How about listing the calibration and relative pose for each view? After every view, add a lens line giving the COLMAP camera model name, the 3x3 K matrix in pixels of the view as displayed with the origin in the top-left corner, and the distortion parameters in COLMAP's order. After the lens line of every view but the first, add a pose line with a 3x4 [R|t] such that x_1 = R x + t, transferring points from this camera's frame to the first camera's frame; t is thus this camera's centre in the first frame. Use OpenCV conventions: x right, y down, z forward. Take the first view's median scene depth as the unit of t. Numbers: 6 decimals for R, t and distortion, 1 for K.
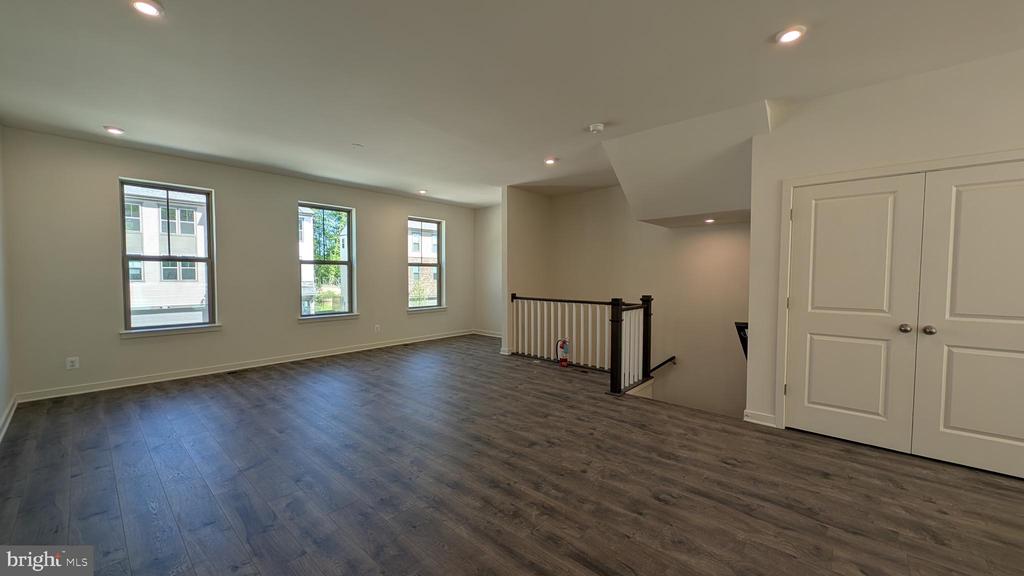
lens RADIAL K [[378.9, 0, 508.2], [0, 378.9, 287.6], [0, 0, 1]] dist [-0.001005, -0.000462]
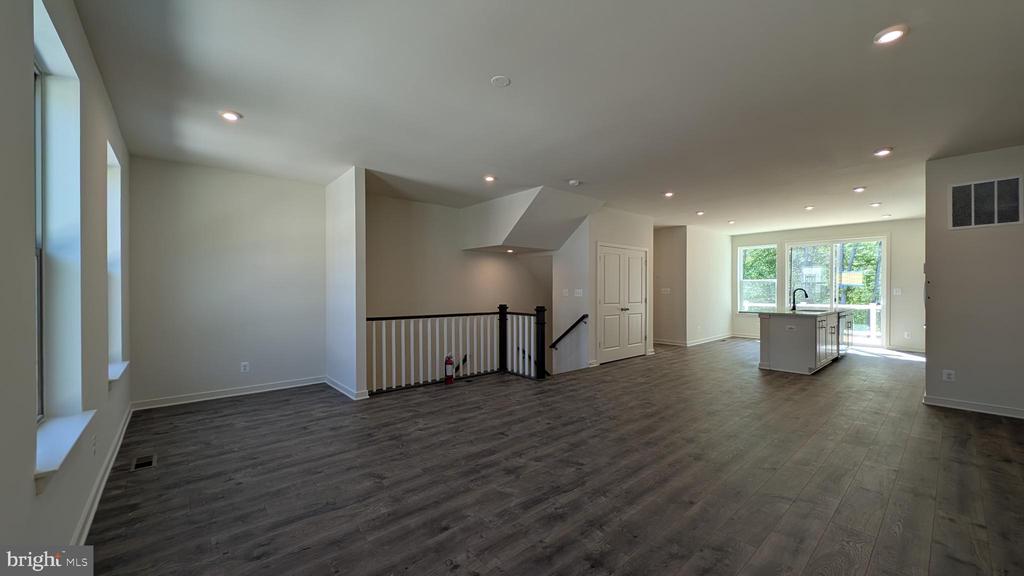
lens RADIAL K [[378.9, 0, 508.2], [0, 378.9, 287.6], [0, 0, 1]] dist [-0.001005, -0.000462]
pose [[0.150651, -0.002254, 0.988584, -0.913913], [0.039500, 0.999213, -0.003741, -0.031018], [-0.987798, 0.039612, 0.150622, 0.811970]]
